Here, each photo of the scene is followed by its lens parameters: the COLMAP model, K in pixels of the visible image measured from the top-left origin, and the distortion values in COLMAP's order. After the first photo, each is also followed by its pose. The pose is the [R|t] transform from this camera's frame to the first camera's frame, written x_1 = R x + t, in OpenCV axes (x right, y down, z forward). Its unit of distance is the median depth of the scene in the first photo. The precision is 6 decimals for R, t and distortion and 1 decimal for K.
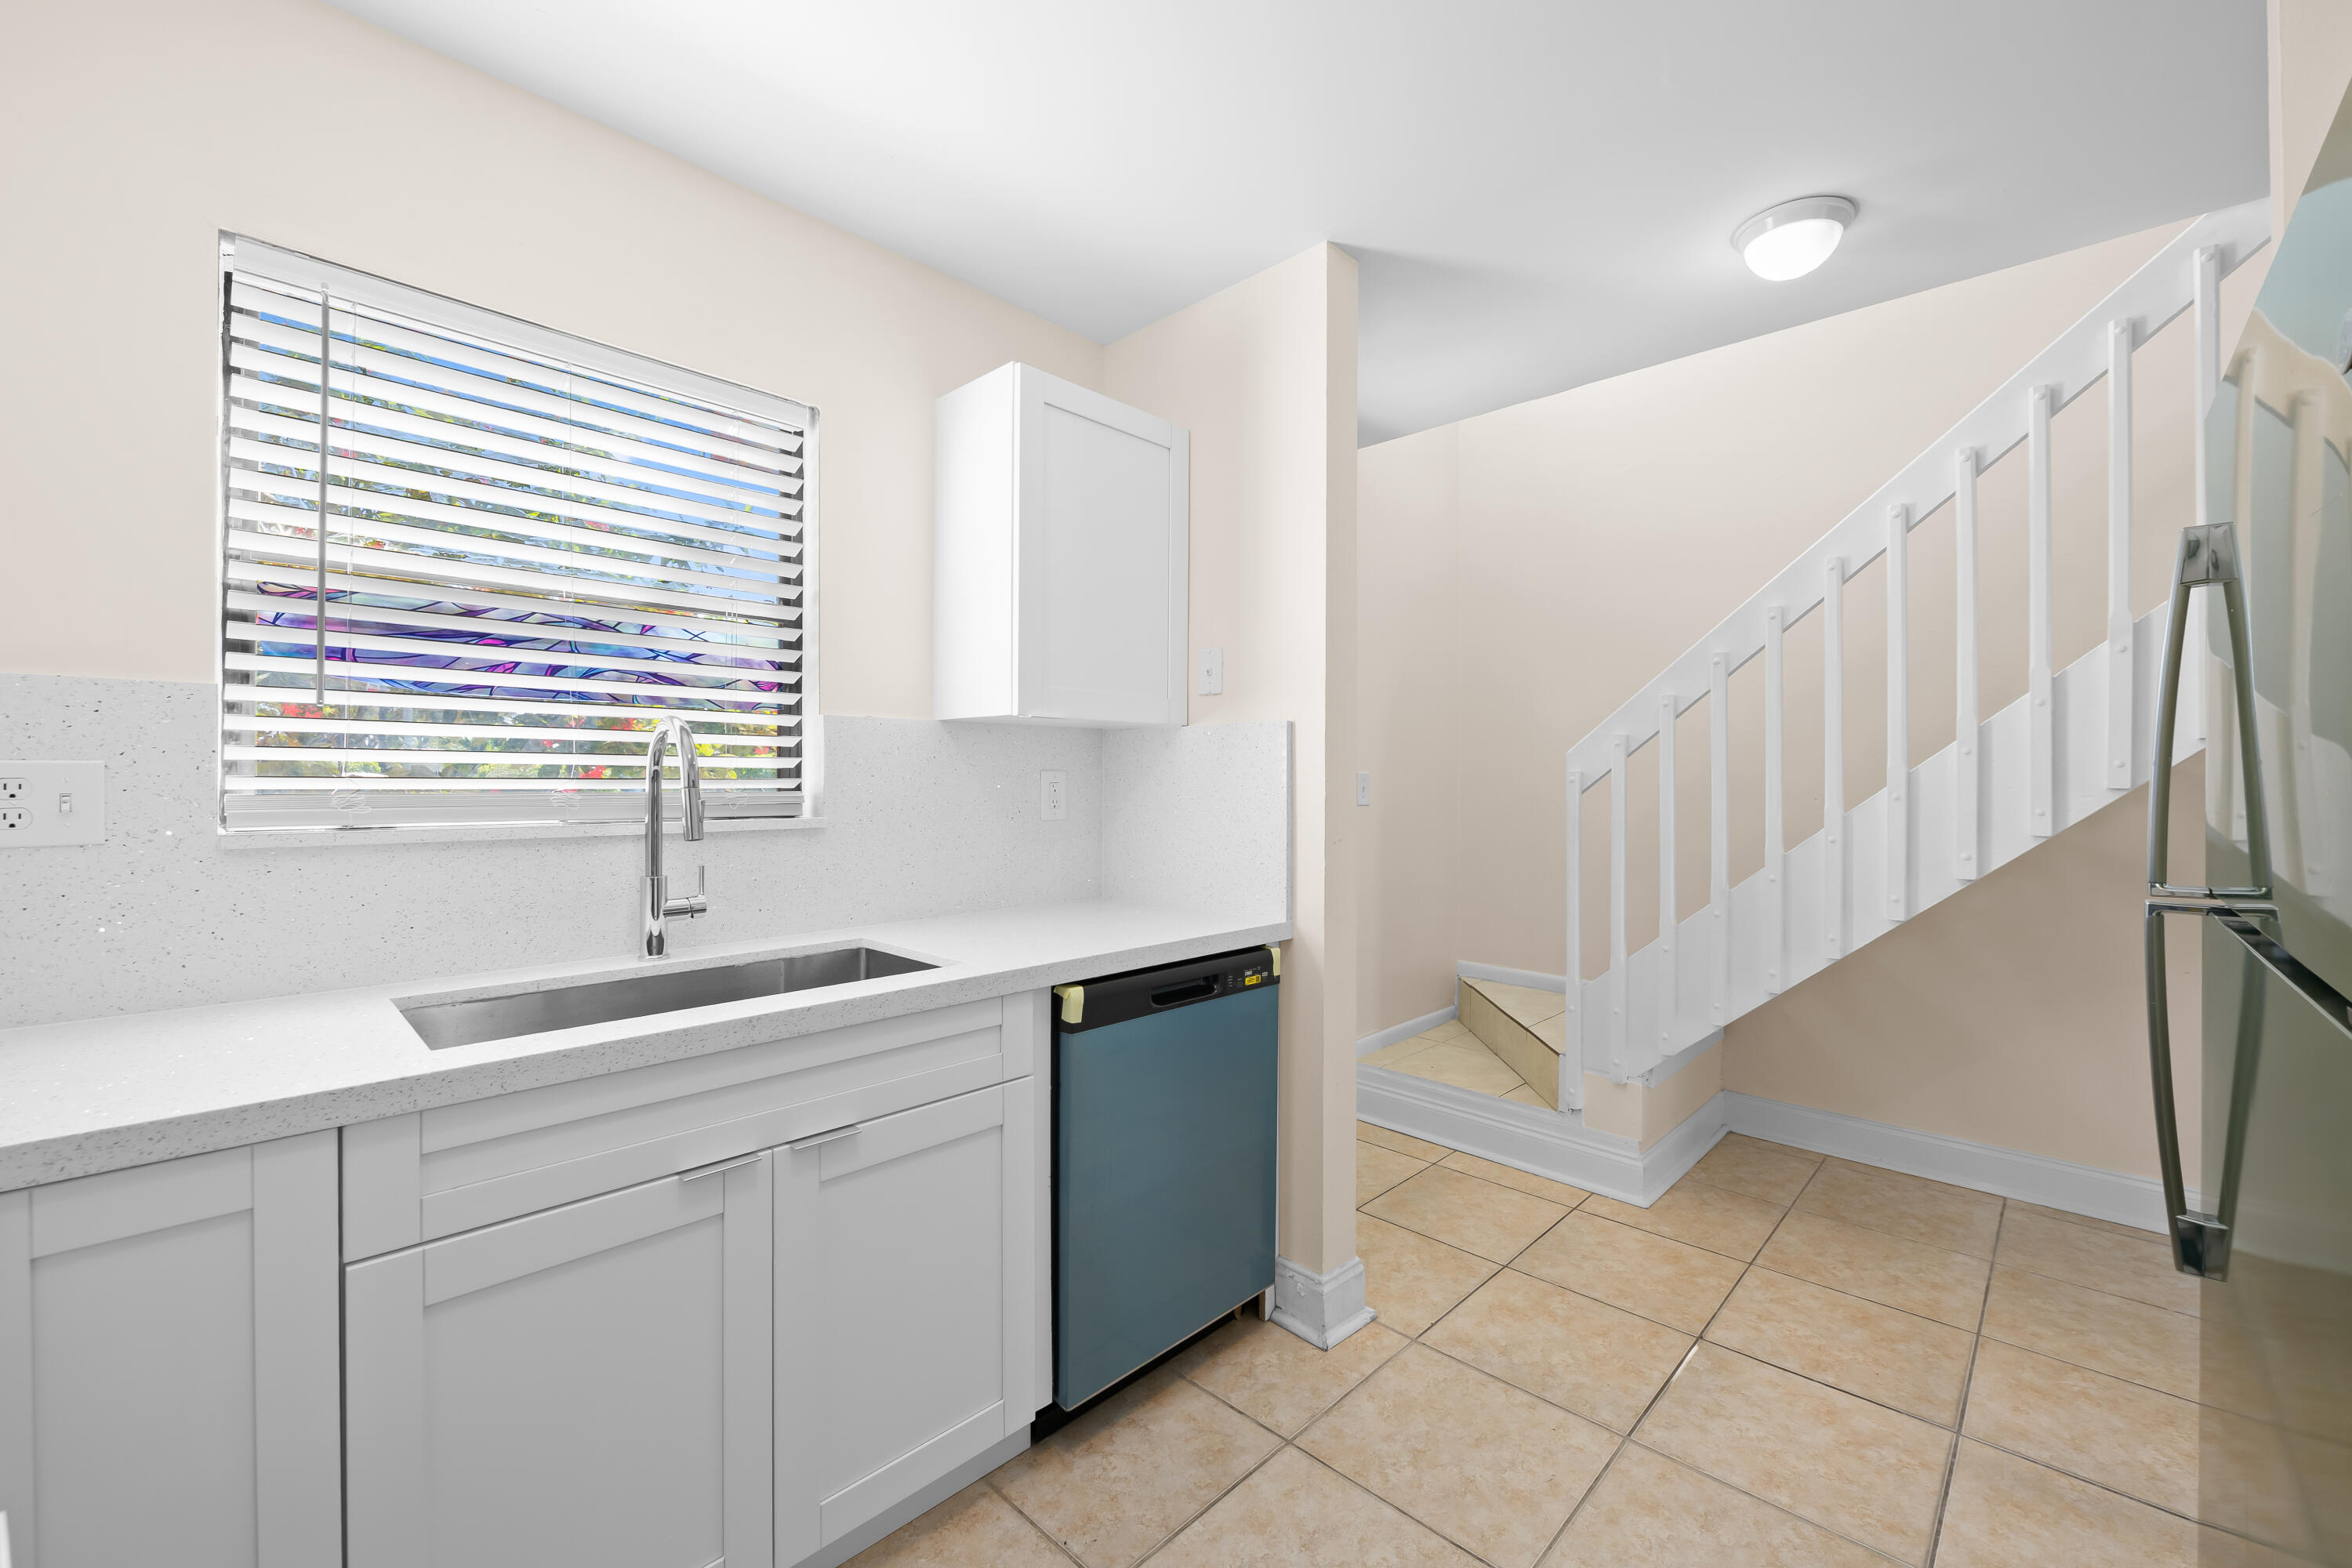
lens RADIAL K [[939.0, 0, 1152.9], [0, 939.0, 772.5], [0, 0, 1]] dist [0.001599, -0.003154]
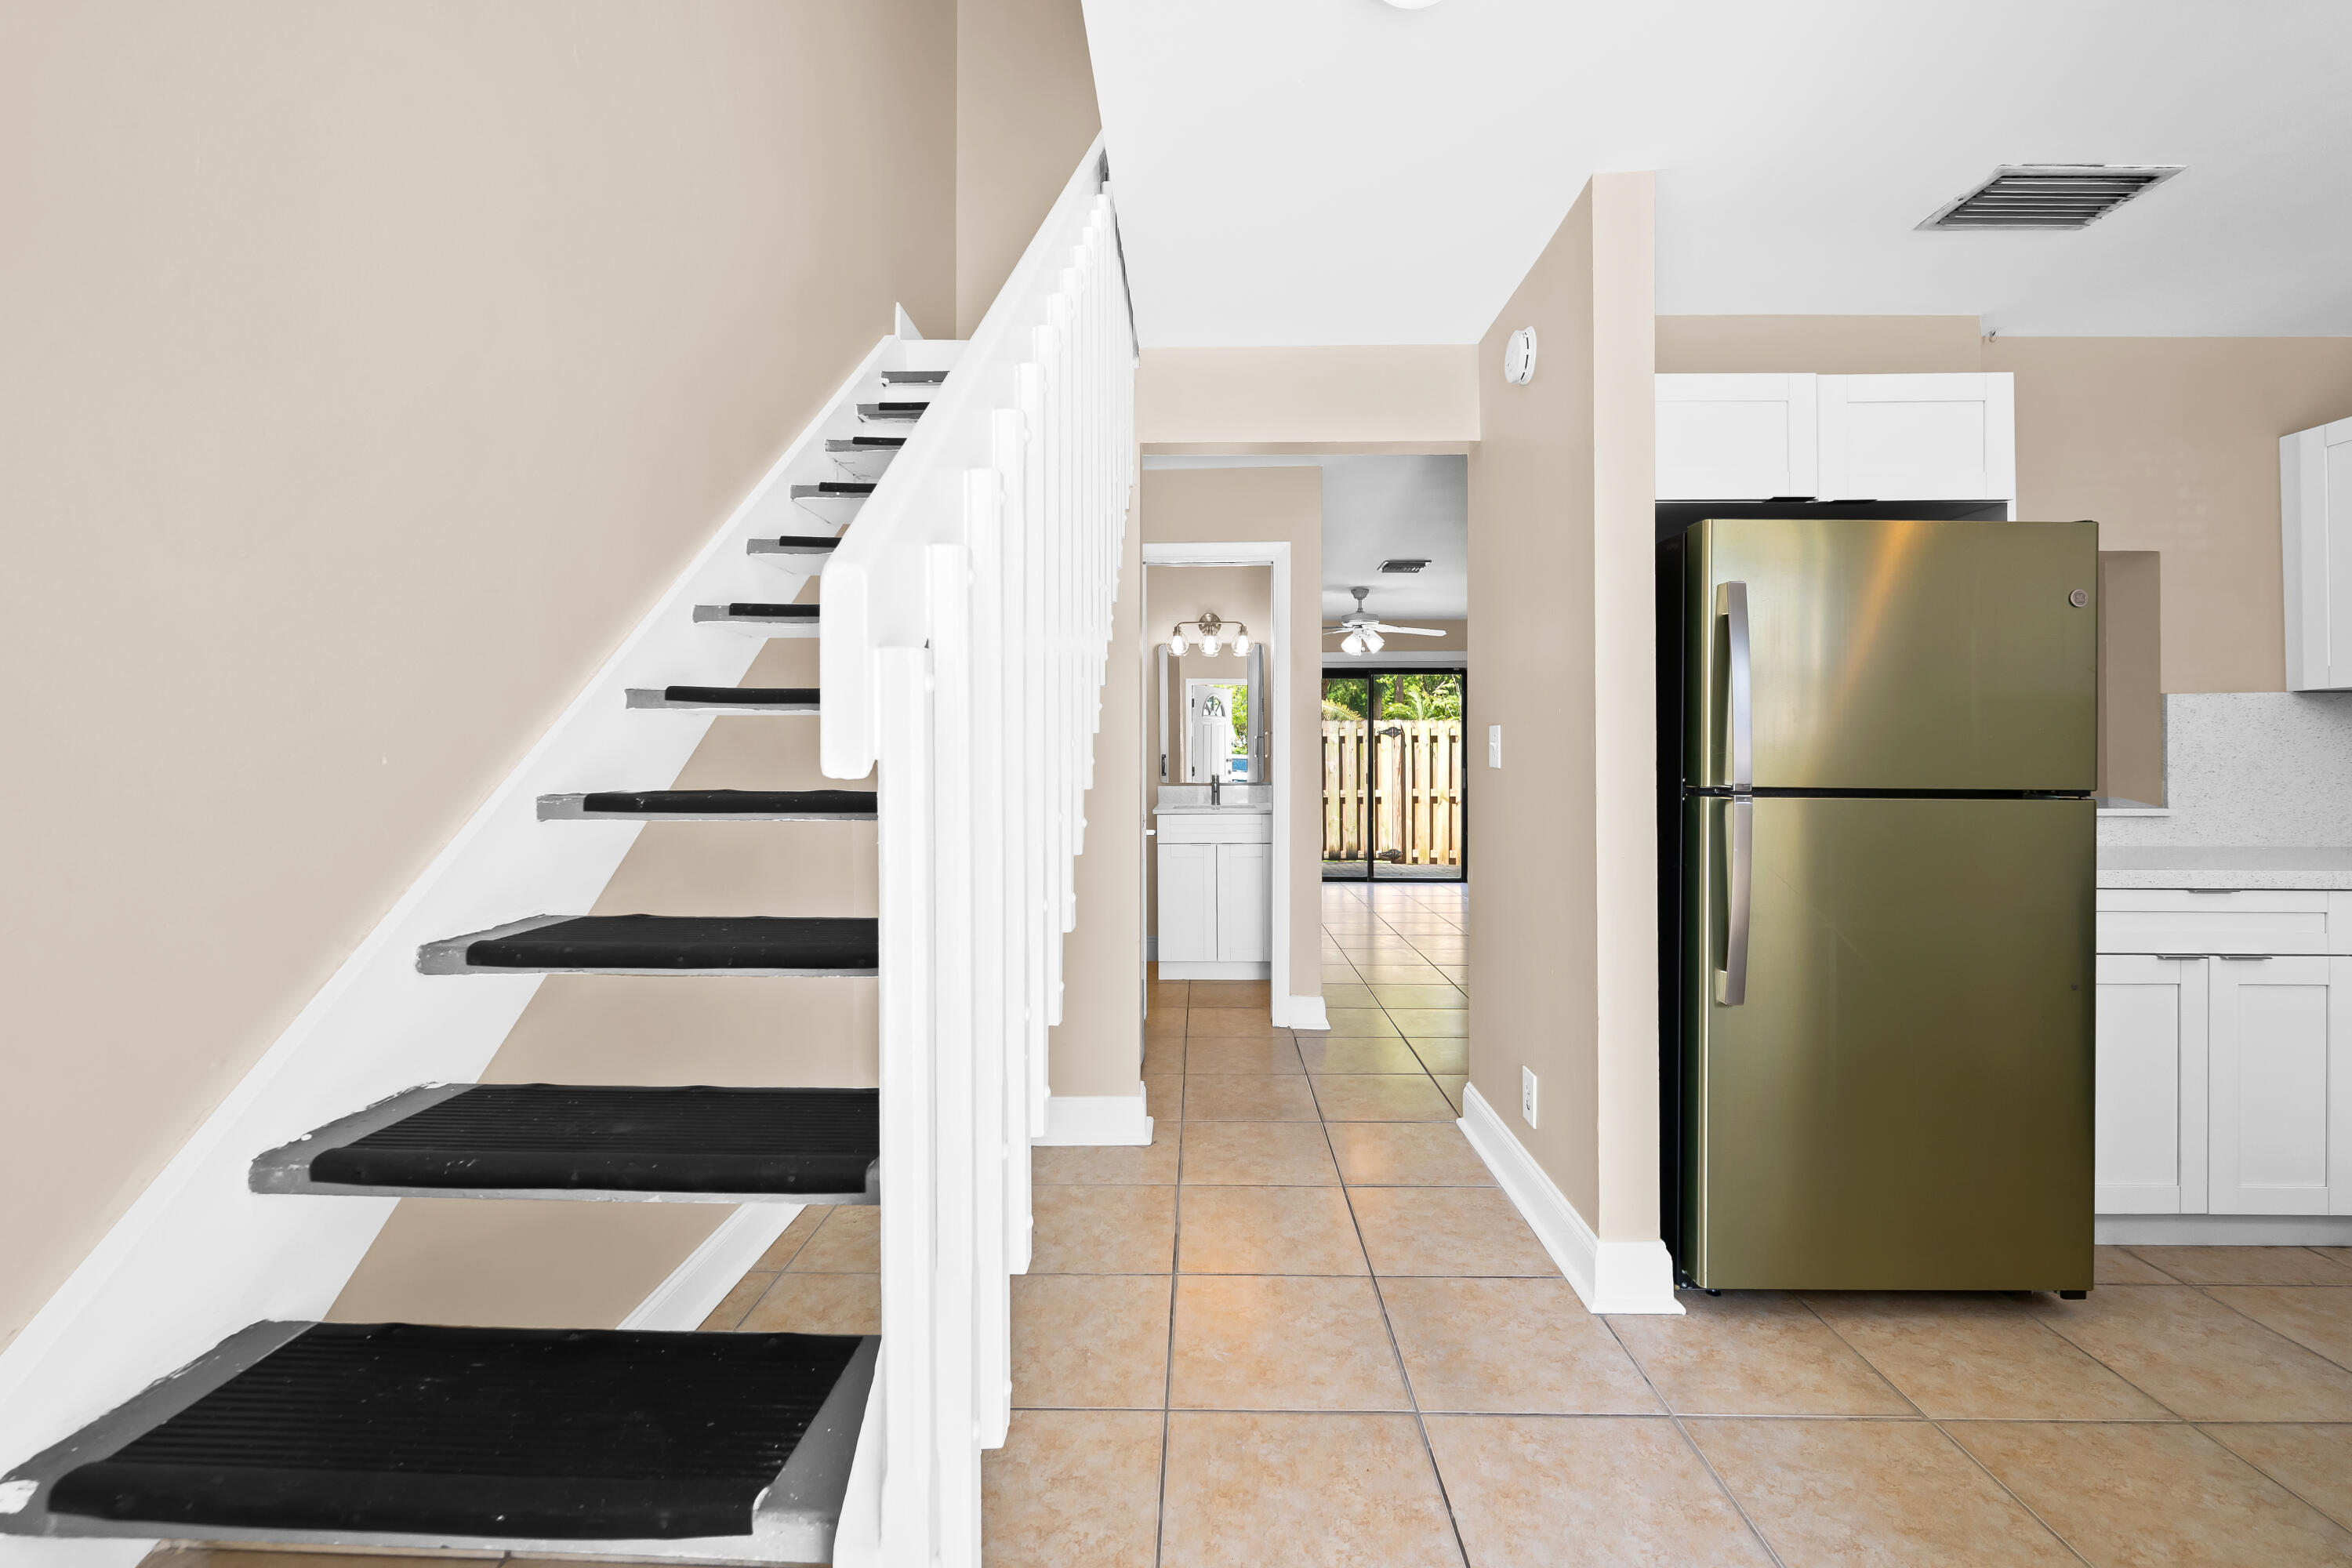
lens RADIAL K [[939.0, 0, 1192.5], [0, 939.0, 752.1], [0, 0, 1]] dist [0.001599, -0.003154]
pose [[-0.696660, -0.002526, 0.717397, 0.309606], [-0.007503, 0.999965, -0.003765, 0.041448], [-0.717362, -0.008006, -0.696655, 1.652946]]
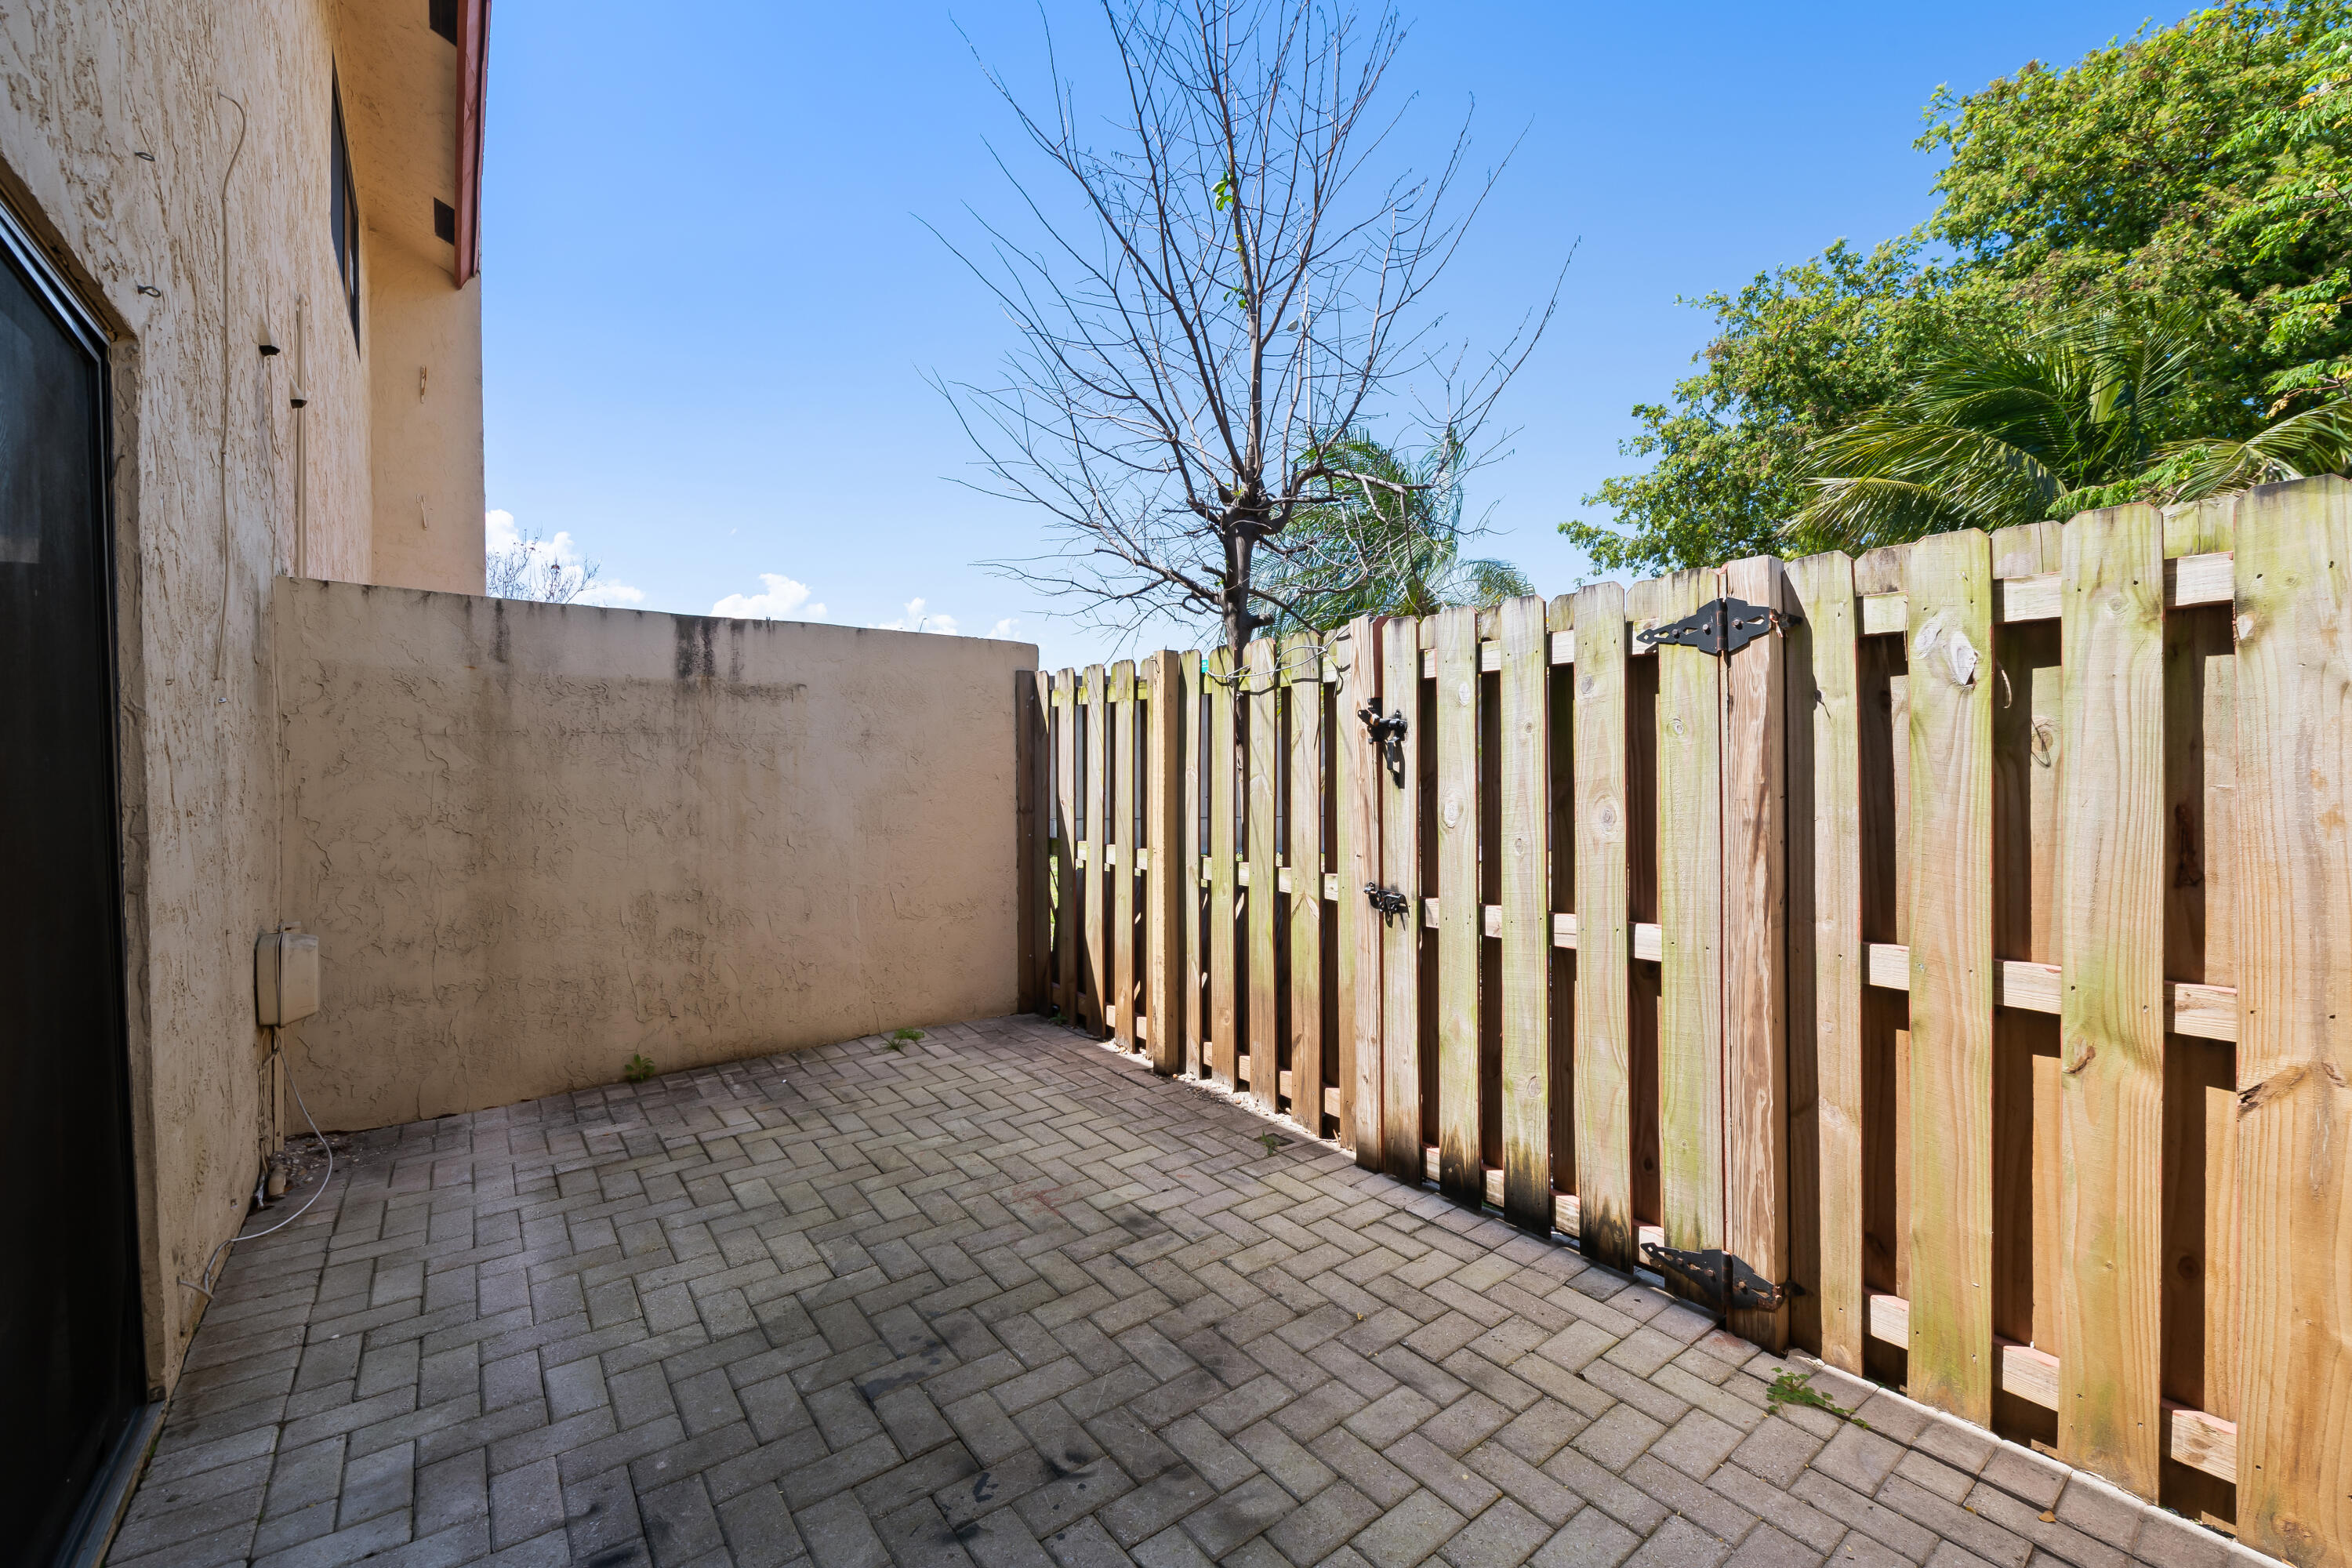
lens RADIAL K [[939.0, 0, 1215.4], [0, 939.0, 768.8], [0, 0, 1]] dist [0.001599, -0.003154]
pose [[0.119579, -0.017039, 0.992679, 2.497848], [0.007390, 0.999840, 0.016271, 0.027234], [-0.992797, 0.005390, 0.119685, -2.895408]]
